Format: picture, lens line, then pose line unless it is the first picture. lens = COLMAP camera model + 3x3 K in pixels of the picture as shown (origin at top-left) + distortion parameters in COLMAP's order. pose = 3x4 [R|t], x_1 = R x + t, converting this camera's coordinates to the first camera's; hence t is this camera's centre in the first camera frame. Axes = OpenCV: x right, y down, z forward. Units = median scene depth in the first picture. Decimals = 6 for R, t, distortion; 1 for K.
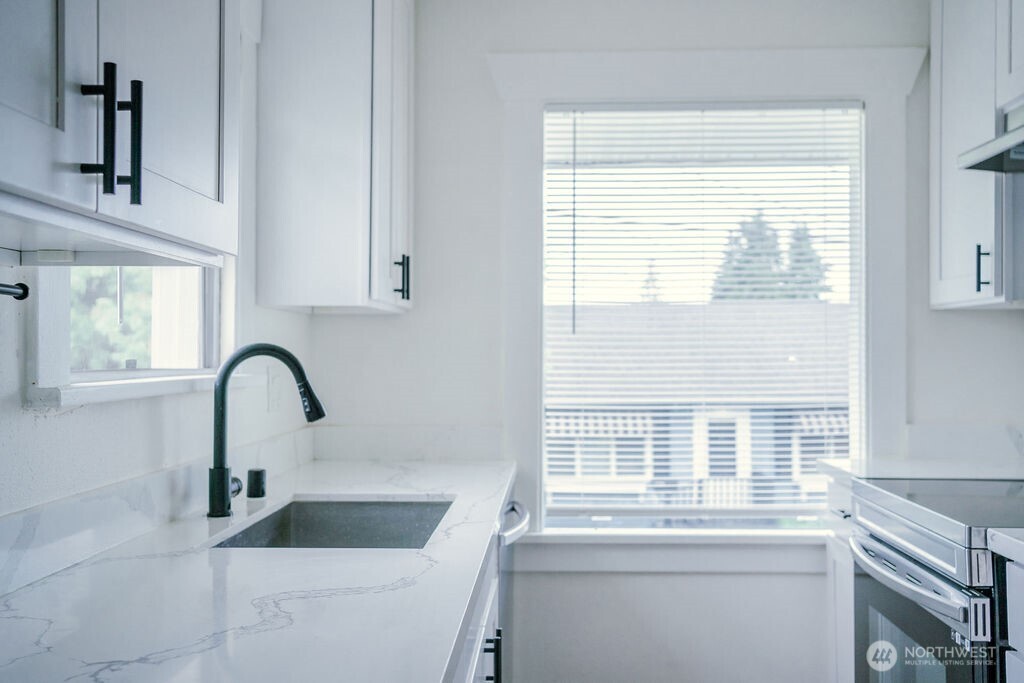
lens RADIAL K [[1022.8, 0, 513.7], [0, 1022.8, 335.7], [0, 0, 1]] dist [0.008263, 0.000000]
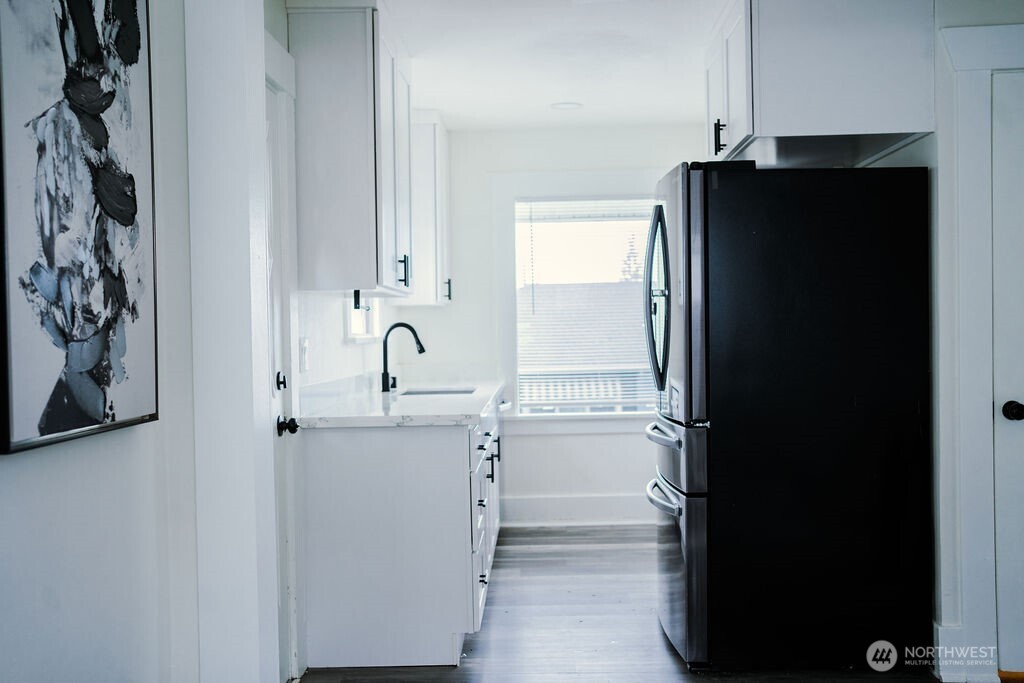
lens RADIAL K [[1022.8, 0, 511.9], [0, 1022.8, 340.6], [0, 0, 1]] dist [0.008263, 0.000000]
pose [[0.999624, -0.014367, 0.023335, -0.028588], [0.013737, 0.999542, 0.026955, -0.007624], [-0.023711, -0.026624, 0.999364, -1.060608]]
